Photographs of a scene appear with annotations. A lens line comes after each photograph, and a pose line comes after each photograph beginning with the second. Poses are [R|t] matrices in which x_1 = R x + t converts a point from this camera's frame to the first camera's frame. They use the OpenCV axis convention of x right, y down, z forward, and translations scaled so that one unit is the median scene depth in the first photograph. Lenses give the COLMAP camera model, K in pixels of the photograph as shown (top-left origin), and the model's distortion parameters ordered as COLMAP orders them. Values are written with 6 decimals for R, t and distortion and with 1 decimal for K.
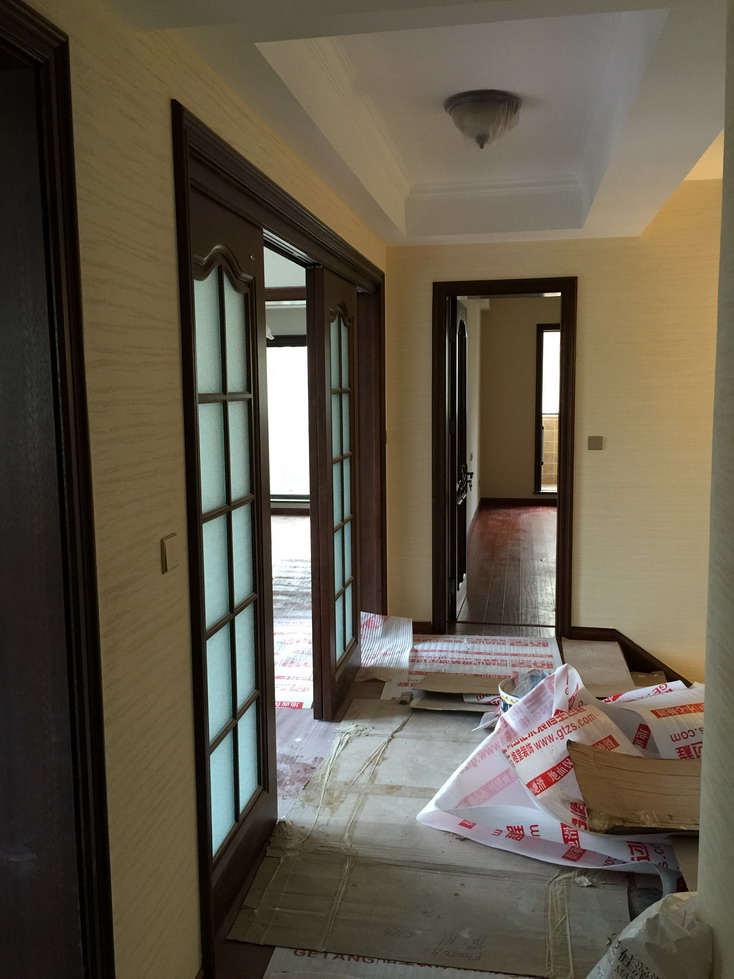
lens RADIAL K [[839.0, 0, 367.0], [0, 839.0, 489.5], [0, 0, 1]] dist [0.084599, -0.085757]
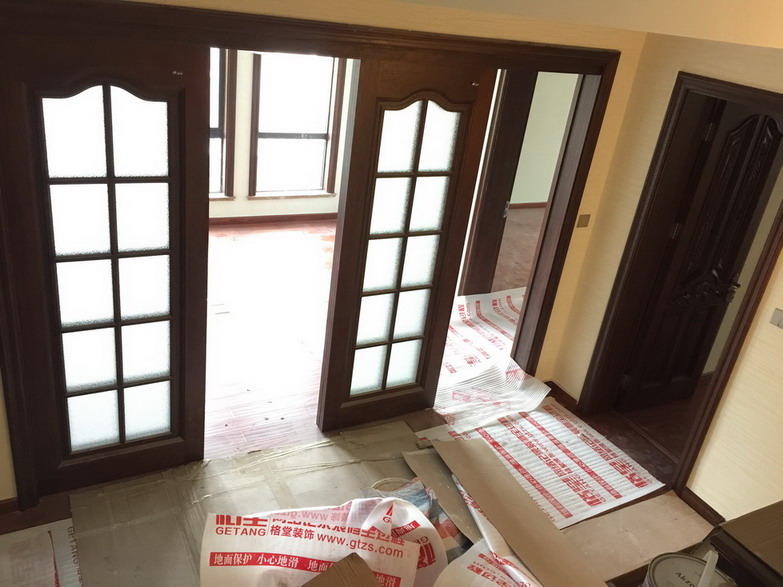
lens RADIAL K [[671.1, 0, 391.5], [0, 671.1, 293.5], [0, 0, 1]] dist [0.084599, -0.085757]
pose [[0.613590, 0.417915, -0.669966, 0.484507], [-0.227151, 0.906016, 0.357123, -0.231683], [0.756247, -0.066944, 0.650853, 0.318013]]
